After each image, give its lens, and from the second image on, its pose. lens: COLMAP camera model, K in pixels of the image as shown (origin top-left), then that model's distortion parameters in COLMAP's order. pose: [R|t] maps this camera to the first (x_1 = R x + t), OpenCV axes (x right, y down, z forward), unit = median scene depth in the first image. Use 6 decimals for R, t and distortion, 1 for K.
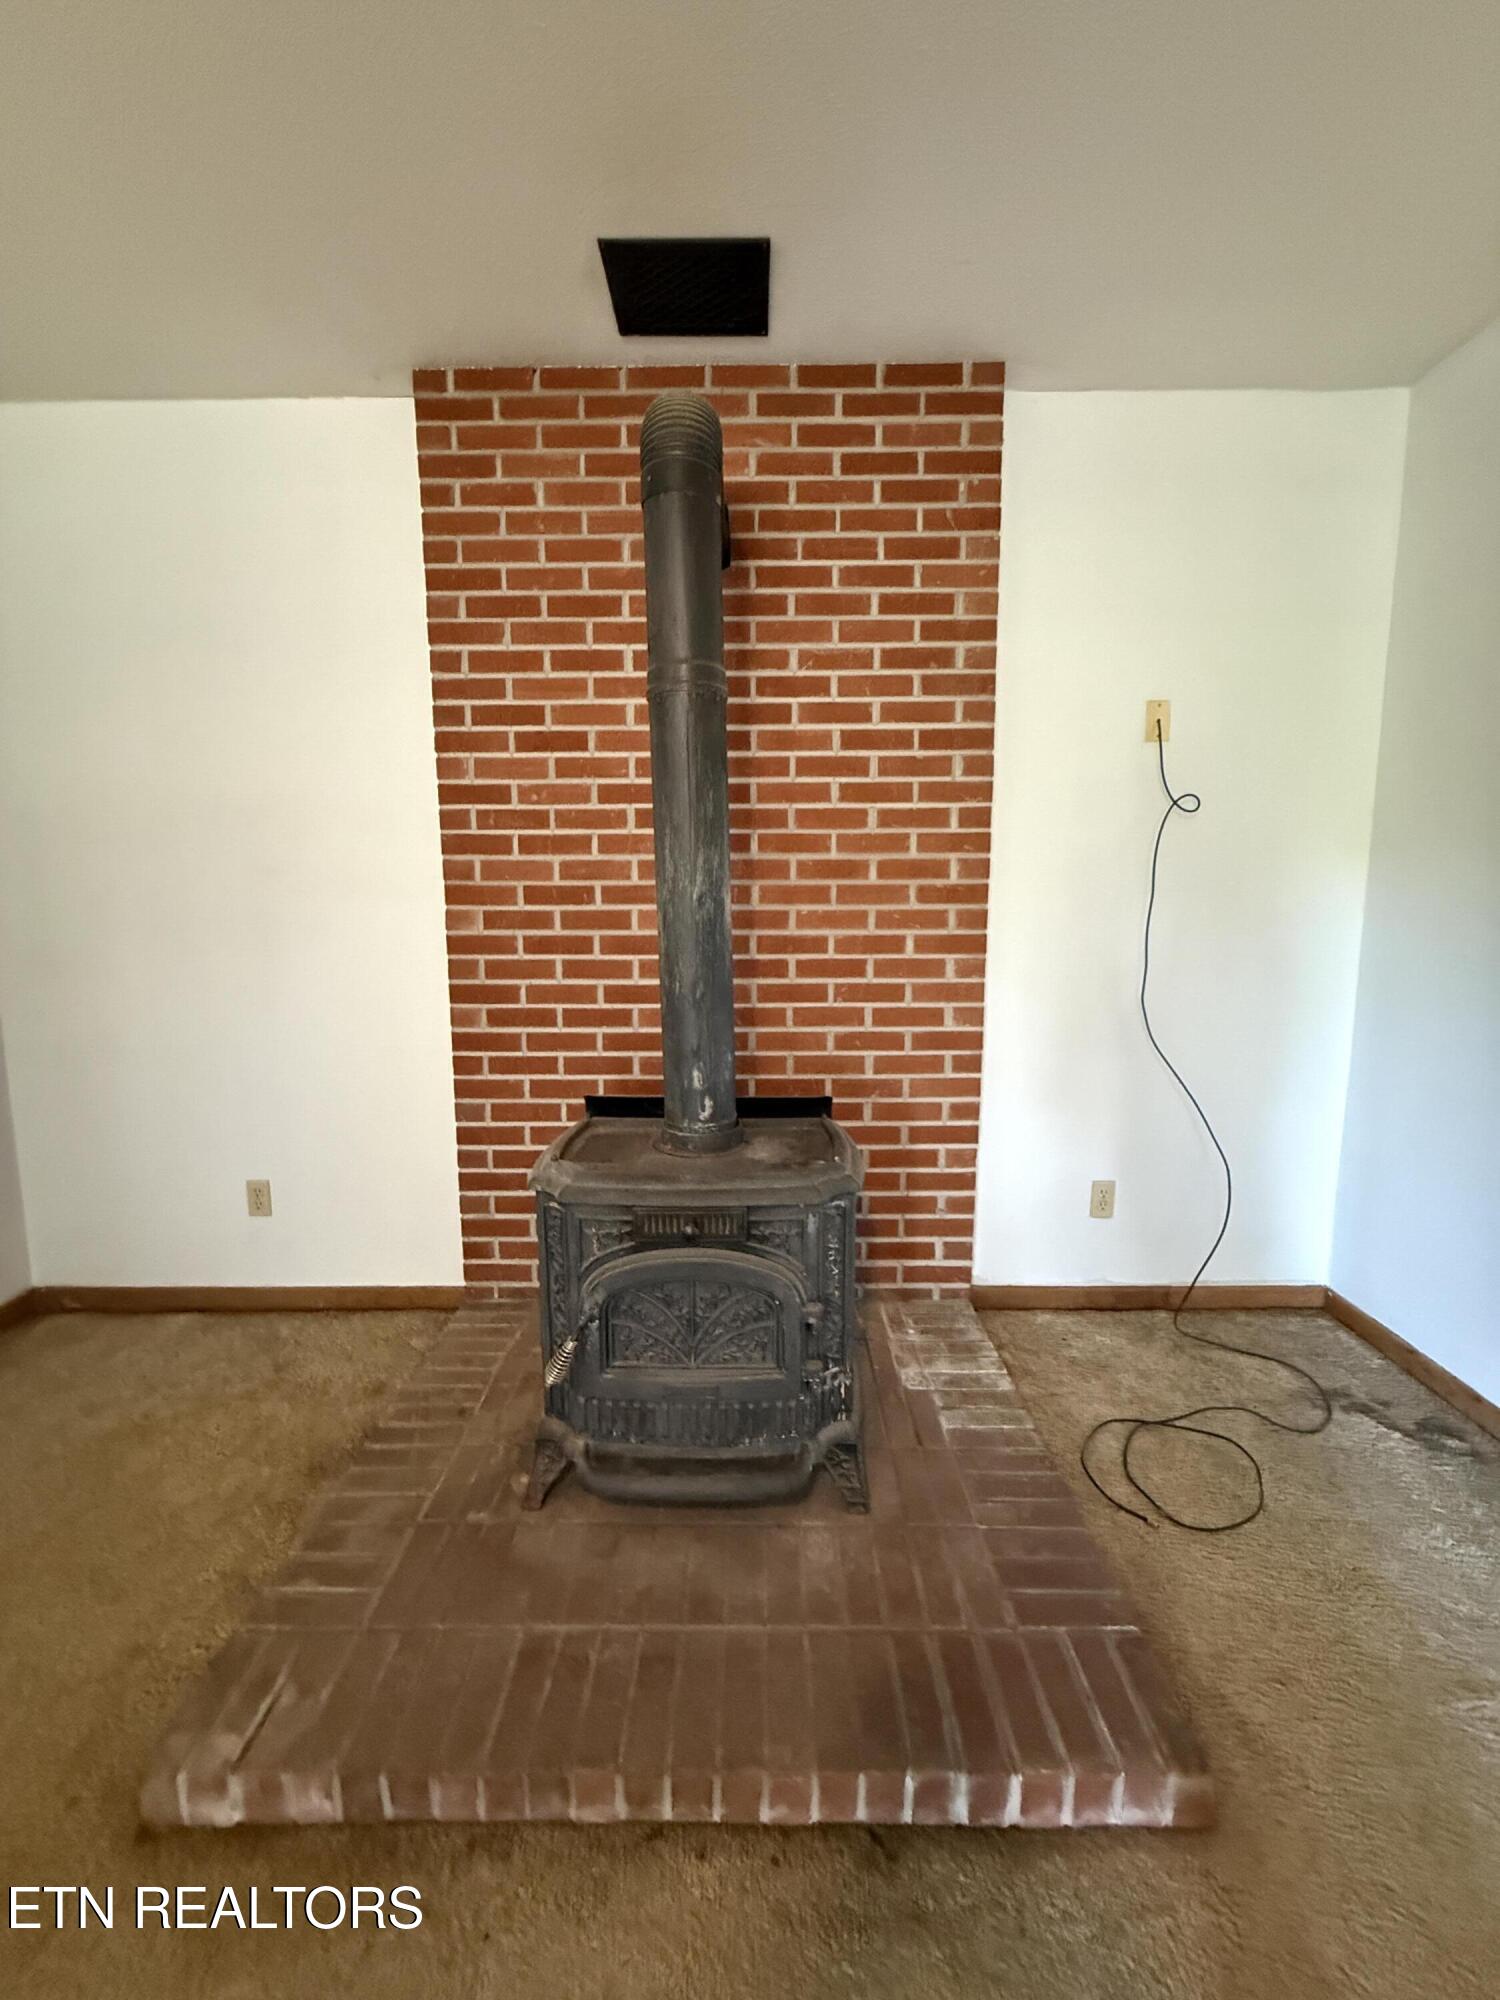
lens RADIAL K [[800.4, 0, 744.9], [0, 800.4, 986.9], [0, 0, 1]] dist [0.000200, 0.000068]
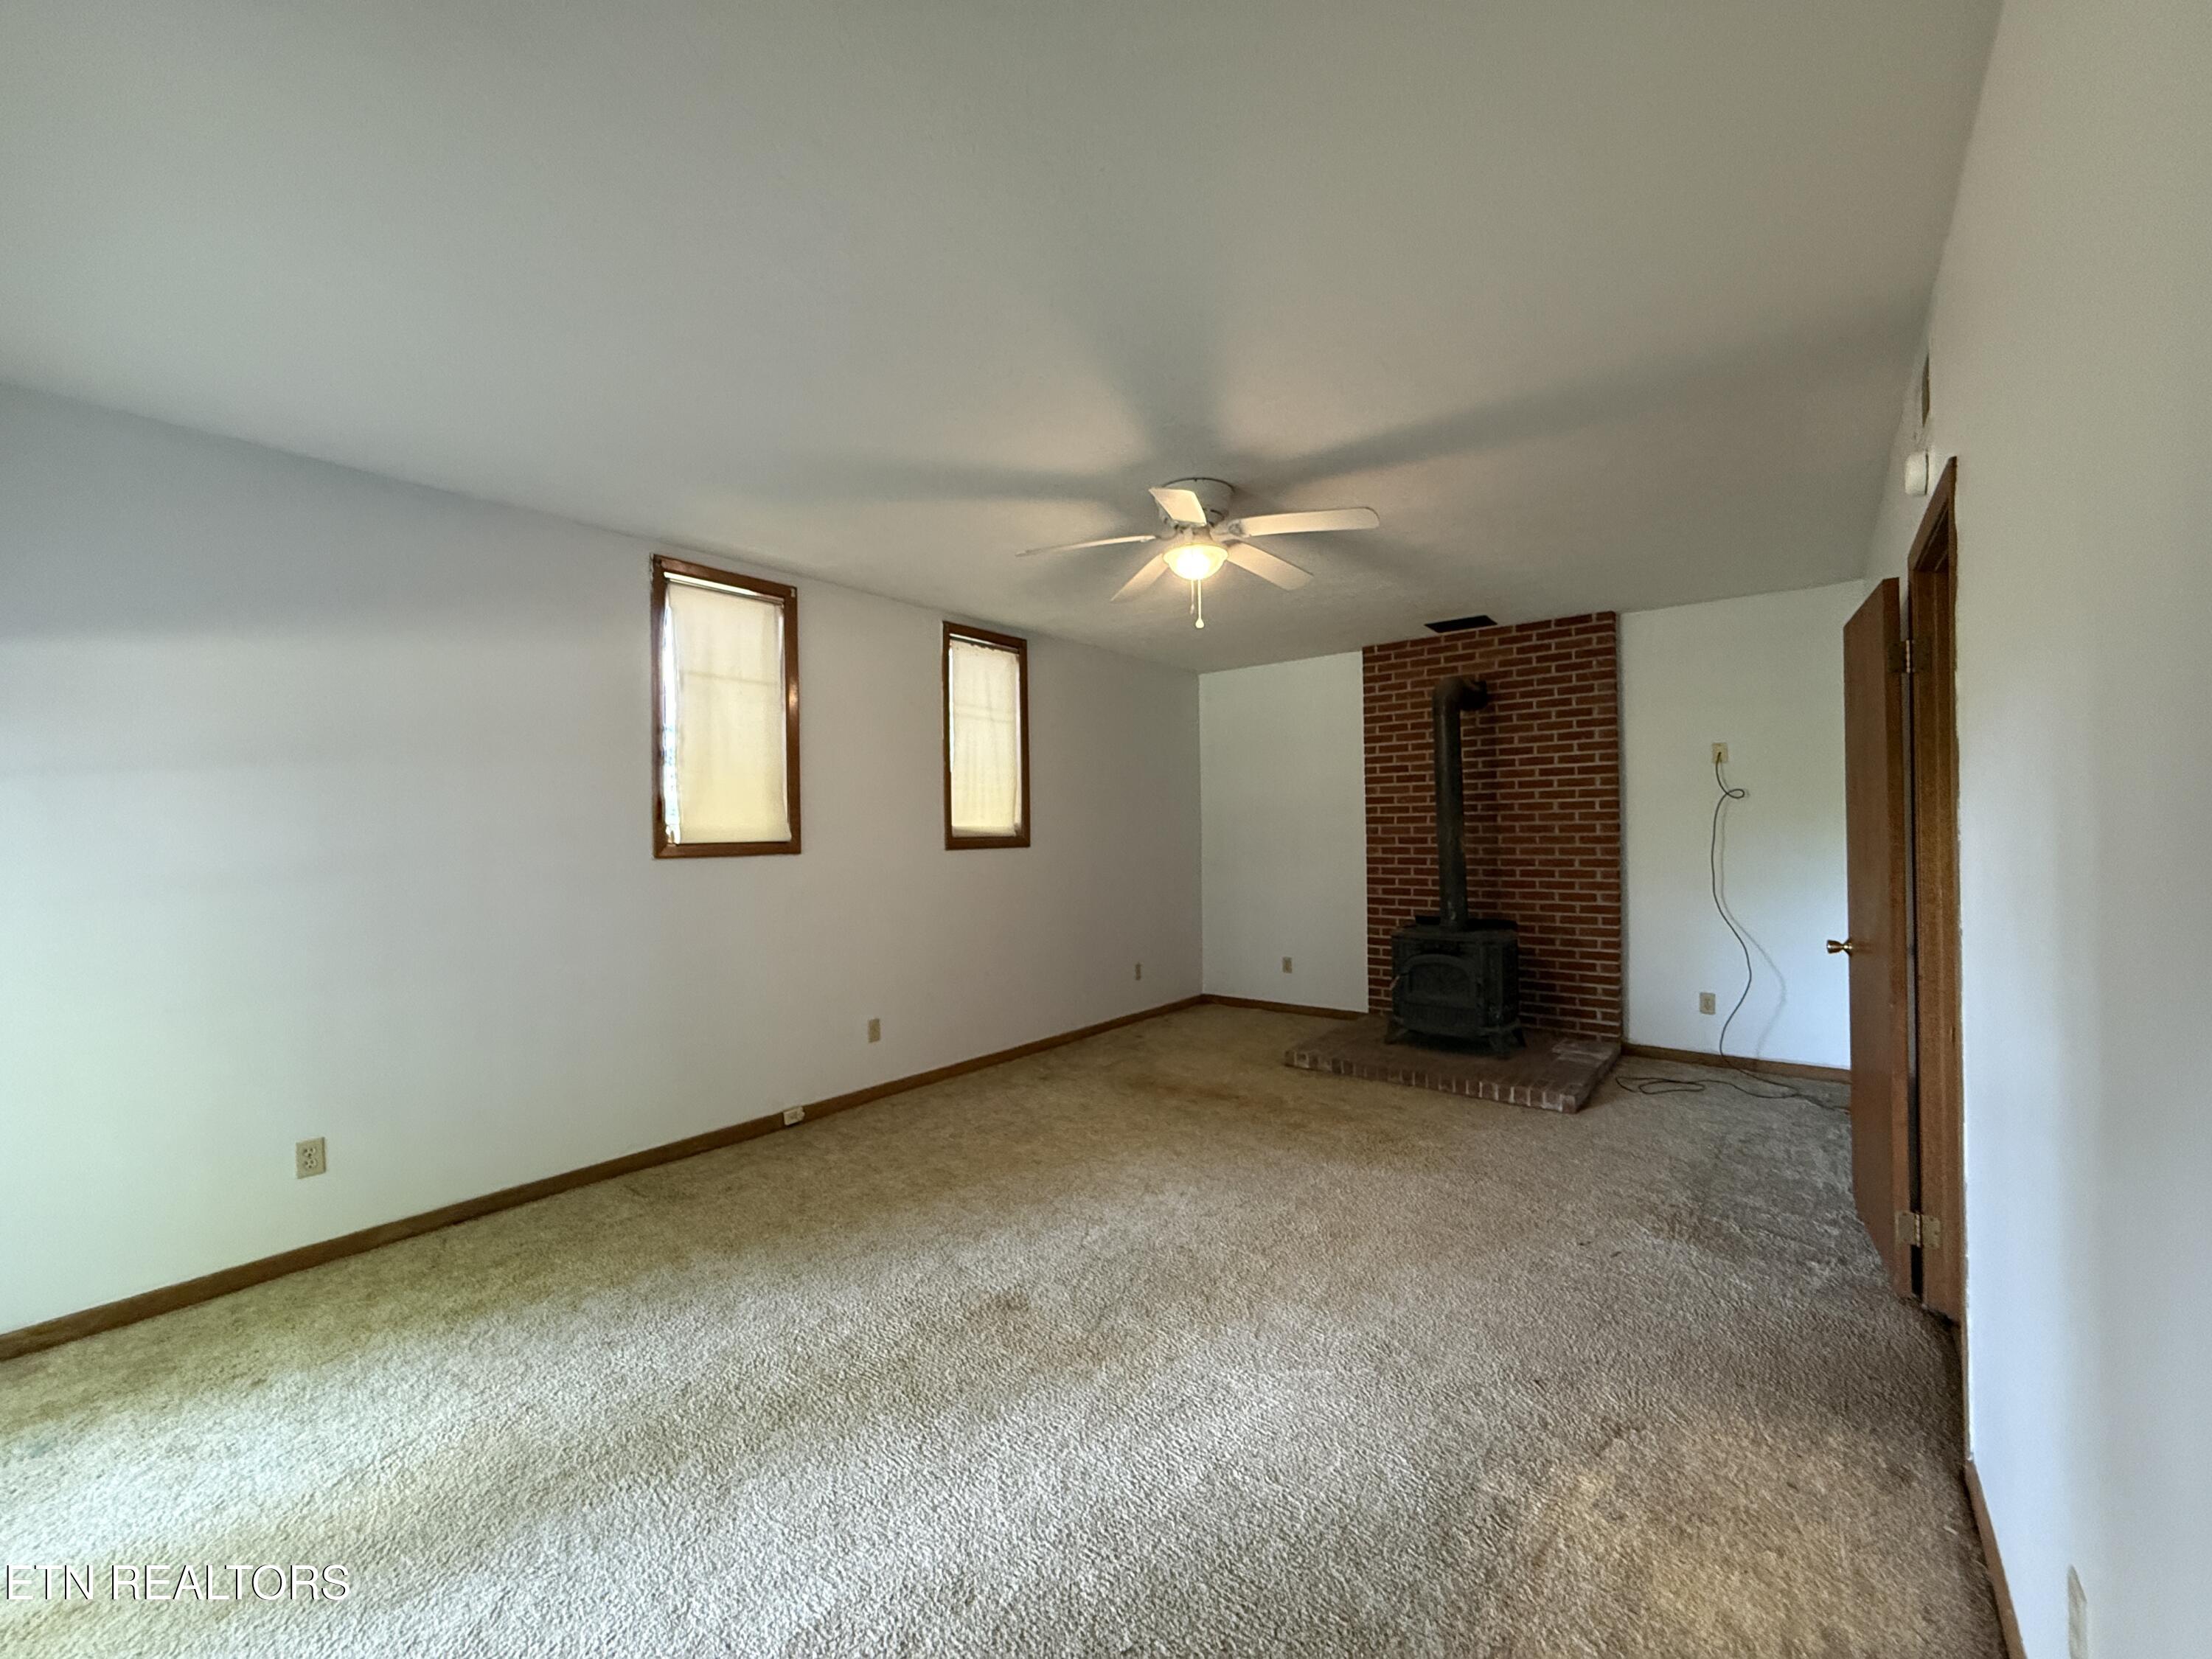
lens RADIAL K [[885.2, 0, 1099.0], [0, 885.2, 825.6], [0, 0, 1]] dist [0.000200, 0.000068]
pose [[0.789175, -0.011020, -0.614070, 0.667029], [-0.072581, 0.991159, -0.111065, 0.208191], [0.609865, 0.132219, 0.781398, -1.685886]]
